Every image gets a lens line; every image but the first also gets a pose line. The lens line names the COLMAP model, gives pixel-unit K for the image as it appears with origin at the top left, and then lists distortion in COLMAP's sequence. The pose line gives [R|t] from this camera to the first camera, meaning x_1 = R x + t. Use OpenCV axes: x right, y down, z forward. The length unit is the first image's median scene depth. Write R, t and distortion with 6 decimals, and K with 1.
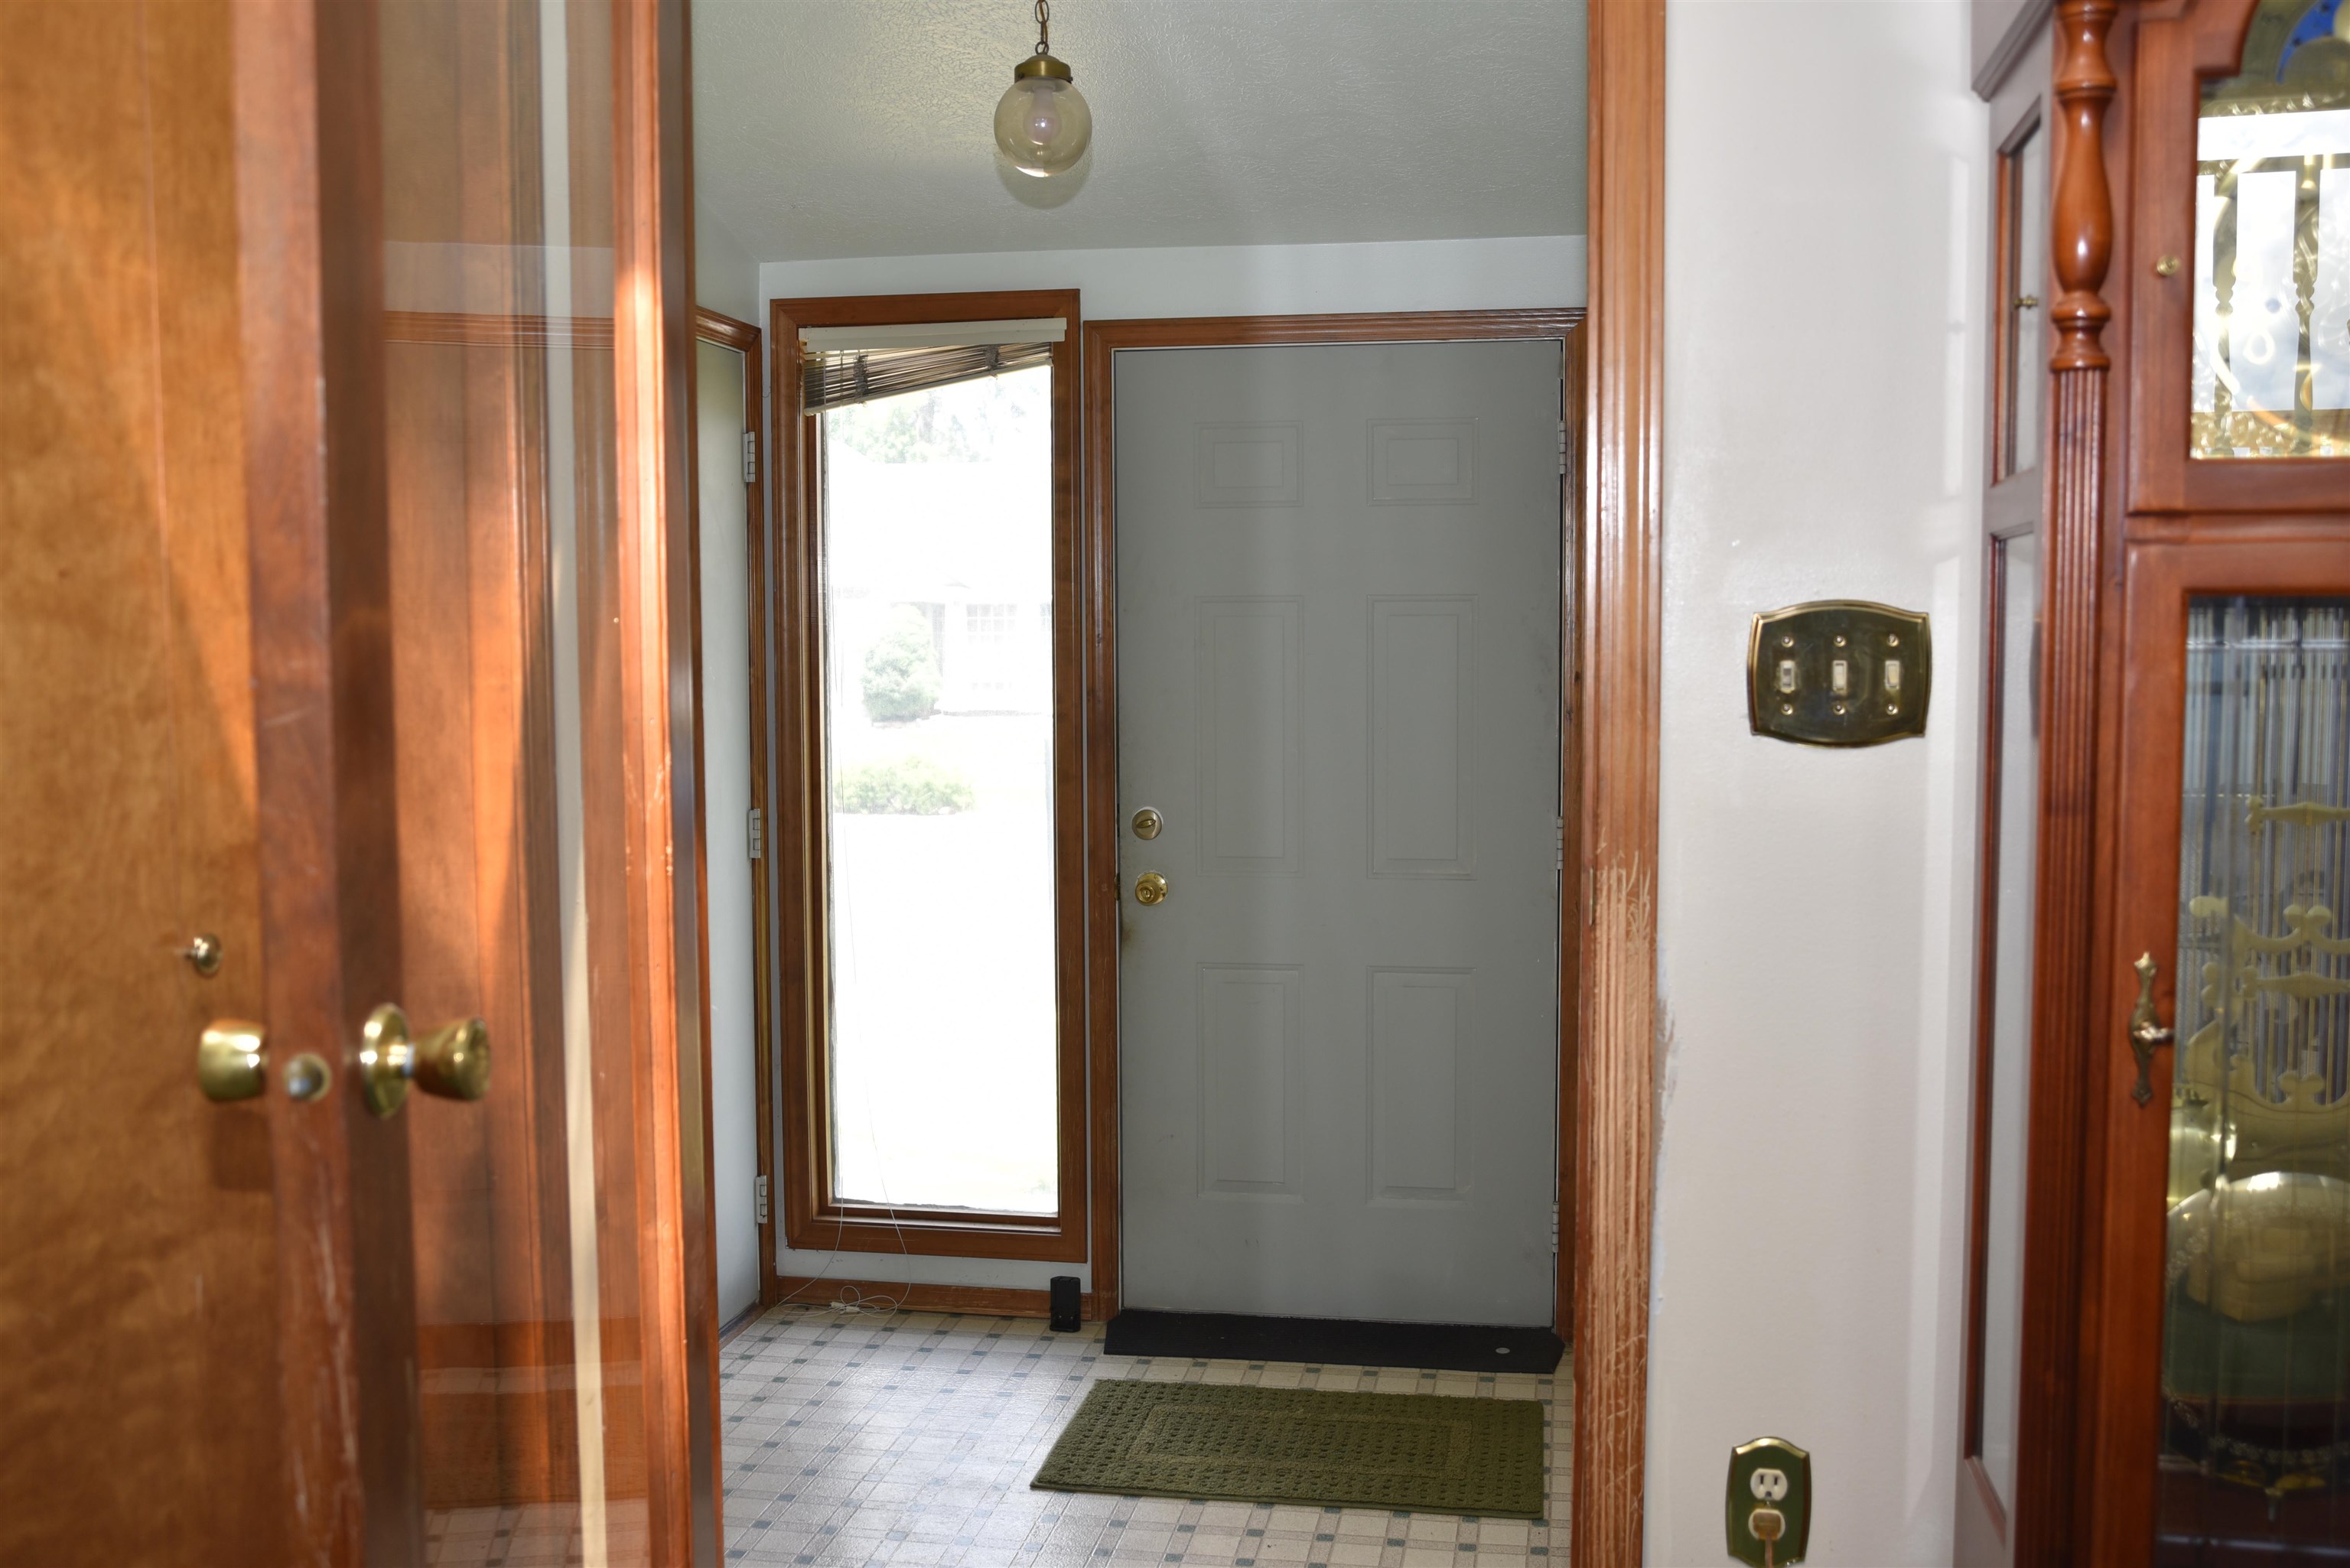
lens RADIAL K [[2167.9, 0, 1175.0], [0, 2167.9, 784.0], [0, 0, 1]] dist [-0.100341, 0.148852]
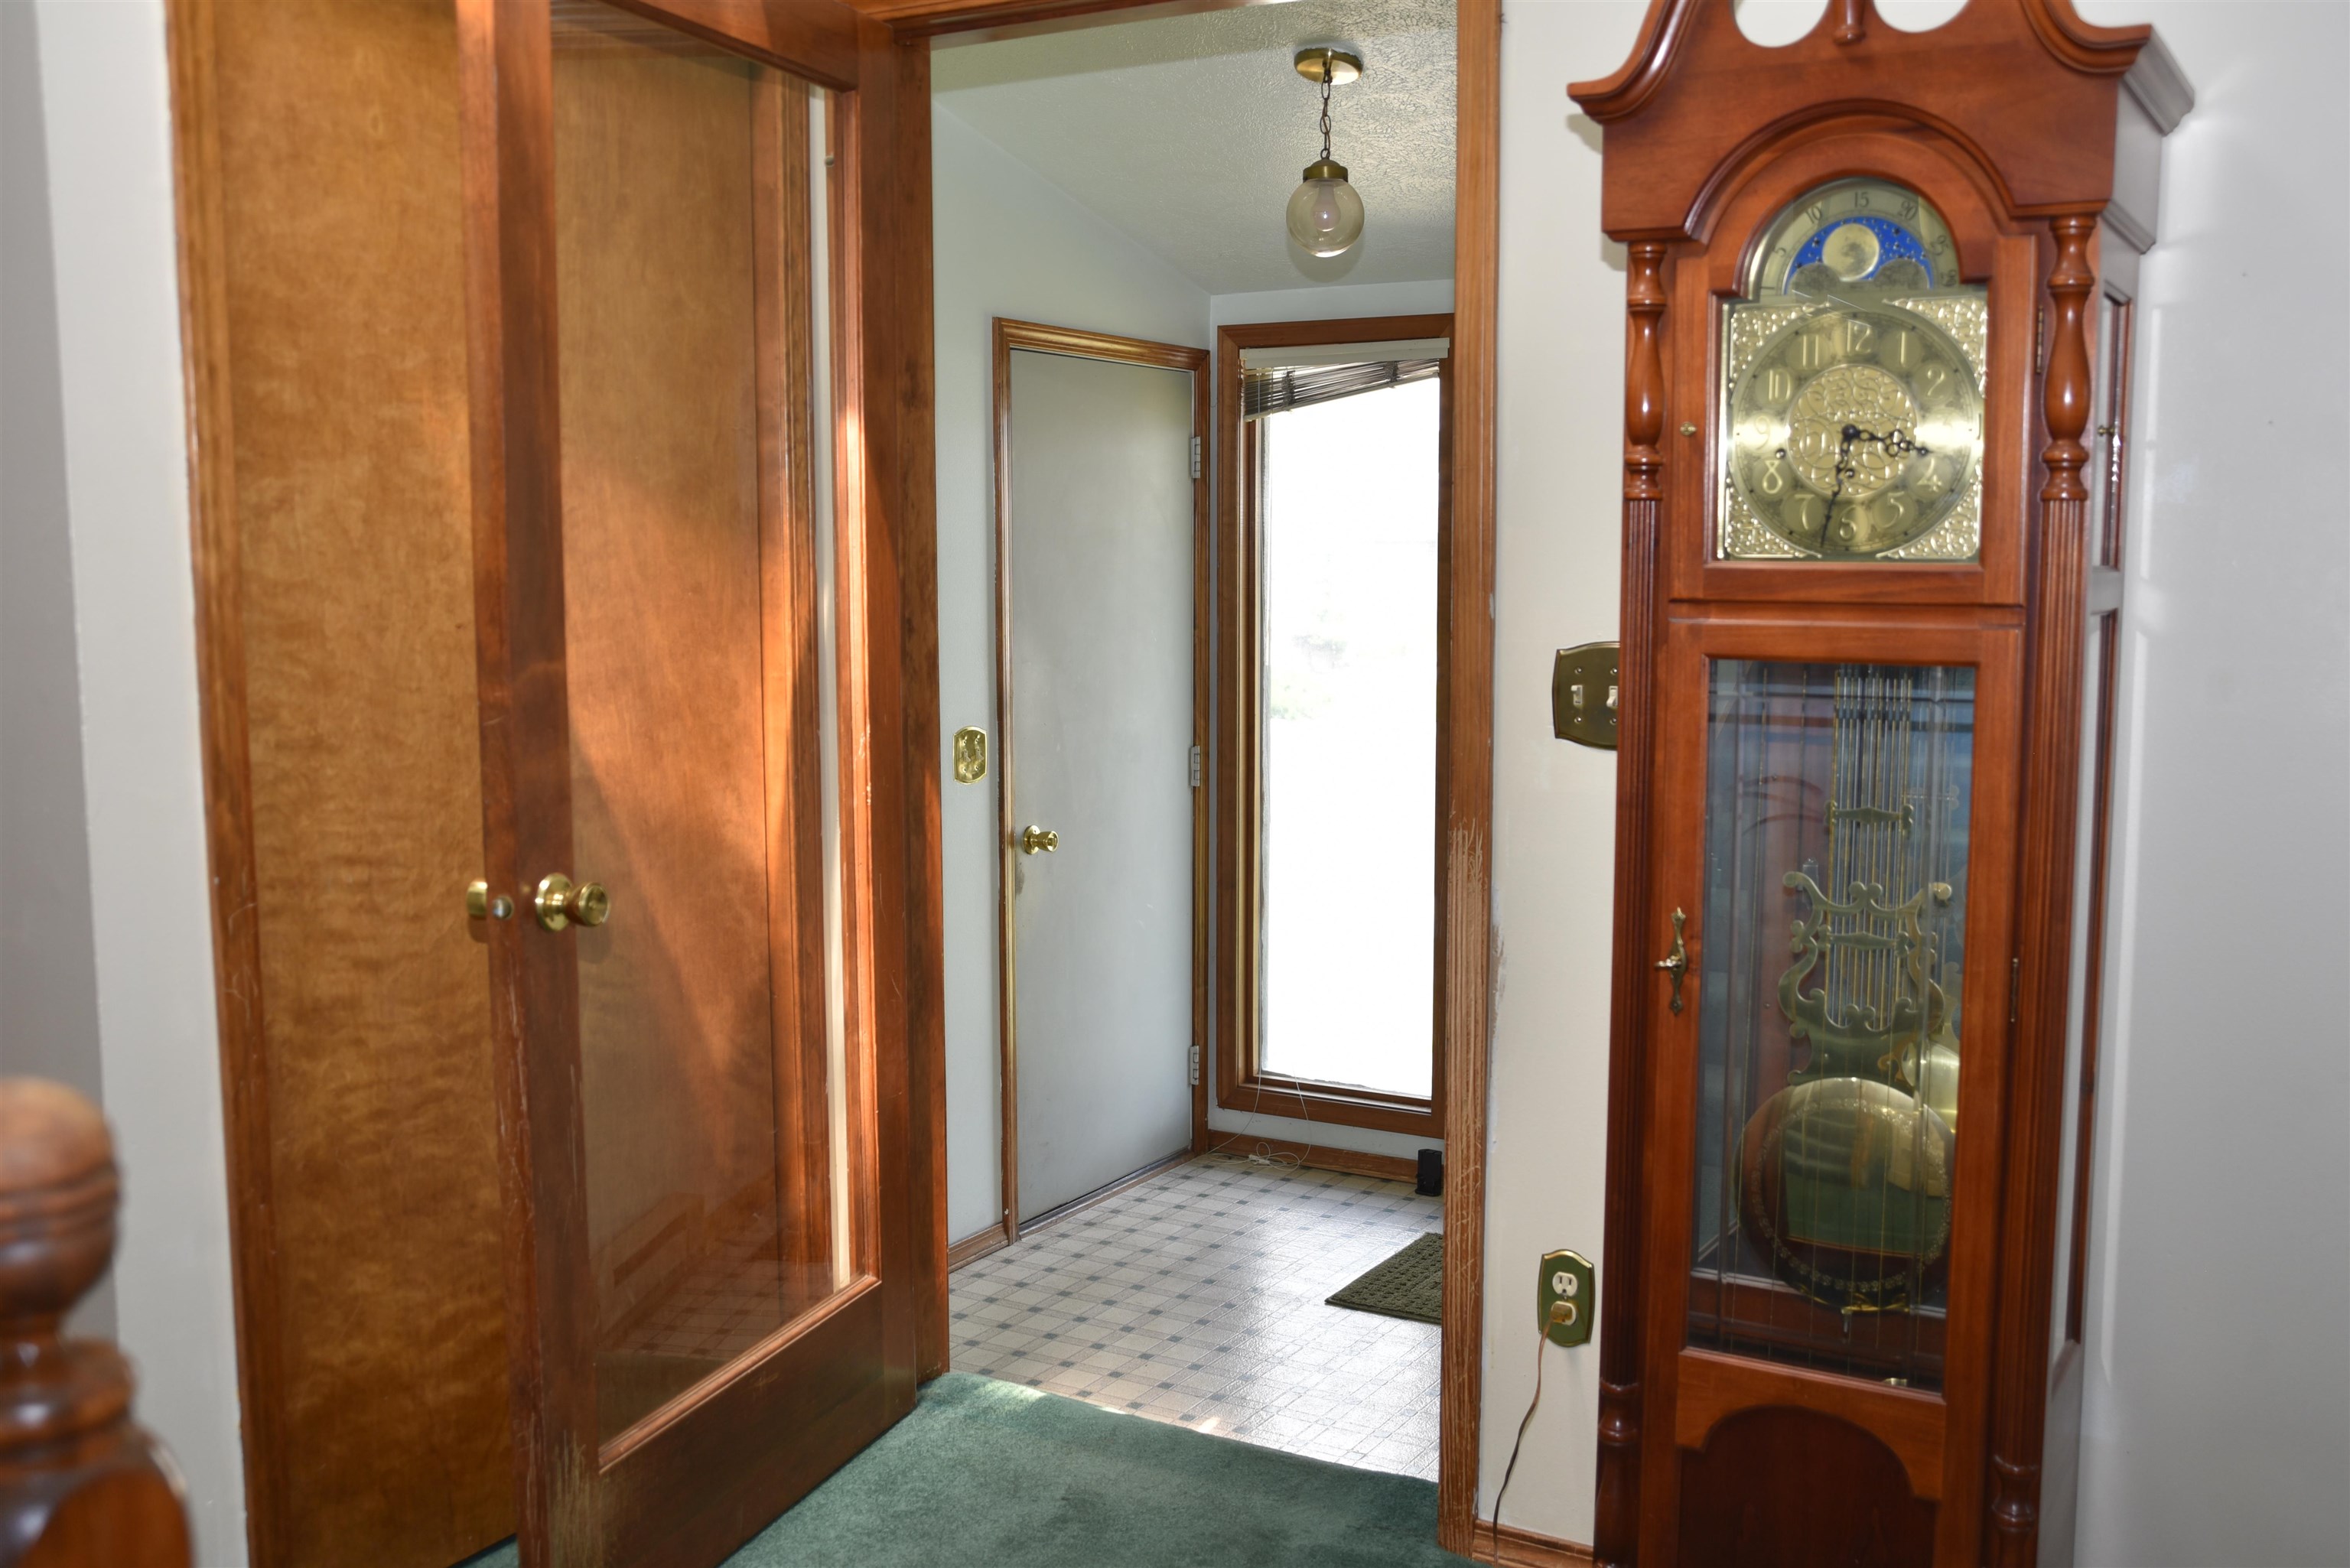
lens RADIAL K [[2167.9, 0, 1175.0], [0, 2167.9, 784.0], [0, 0, 1]] dist [-0.100341, 0.148852]
pose [[0.940803, 0.040468, -0.336528, 0.293209], [-0.027717, 0.998707, 0.042610, -0.026710], [0.337818, -0.030760, 0.940709, -0.222029]]
